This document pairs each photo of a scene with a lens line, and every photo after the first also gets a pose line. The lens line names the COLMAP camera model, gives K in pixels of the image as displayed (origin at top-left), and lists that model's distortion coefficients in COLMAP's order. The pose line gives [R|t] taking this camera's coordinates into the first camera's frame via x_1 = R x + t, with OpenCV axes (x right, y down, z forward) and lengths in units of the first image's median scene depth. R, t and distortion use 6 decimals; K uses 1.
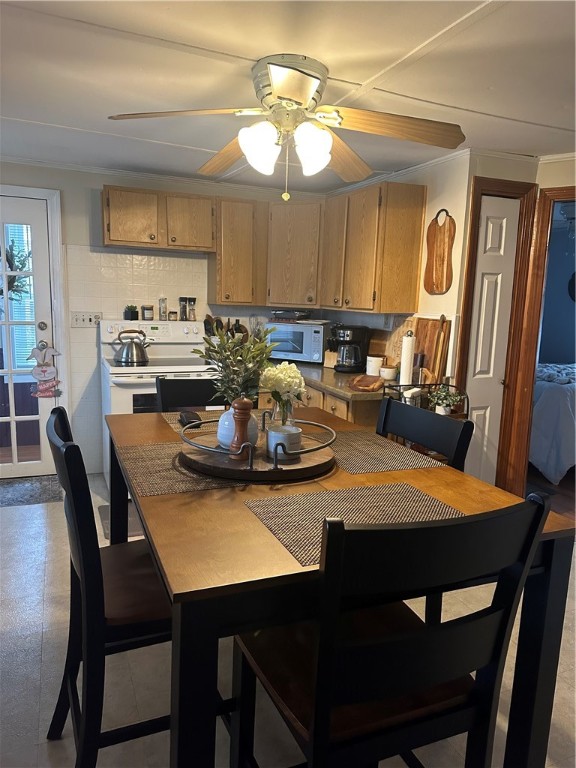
lens RADIAL K [[539.7, 0, 286.5], [0, 539.7, 380.7], [0, 0, 1]] dist [0.068310, -0.057552]
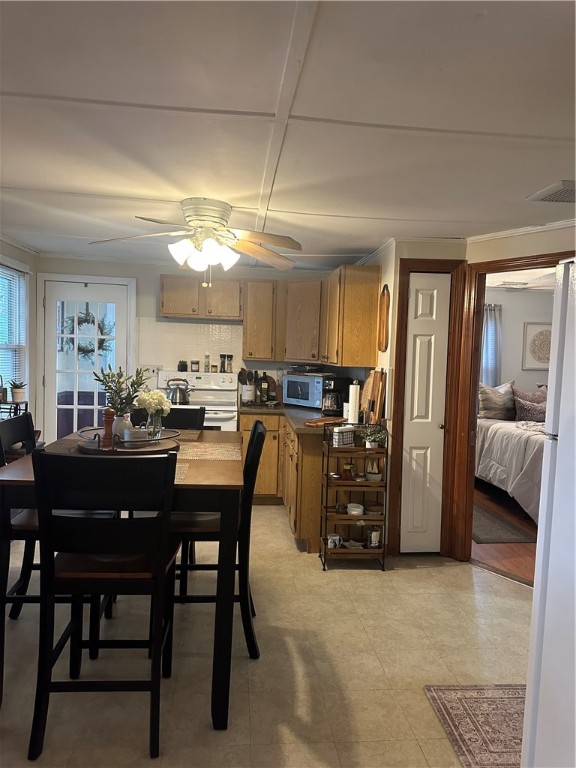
lens RADIAL K [[539.7, 0, 290.5], [0, 539.7, 384.6], [0, 0, 1]] dist [0.068310, -0.057552]
pose [[0.955881, 0.018824, -0.293151, 0.368609], [-0.049539, 0.993982, -0.097706, 0.036763], [0.289547, 0.107918, 0.951061, -0.173175]]
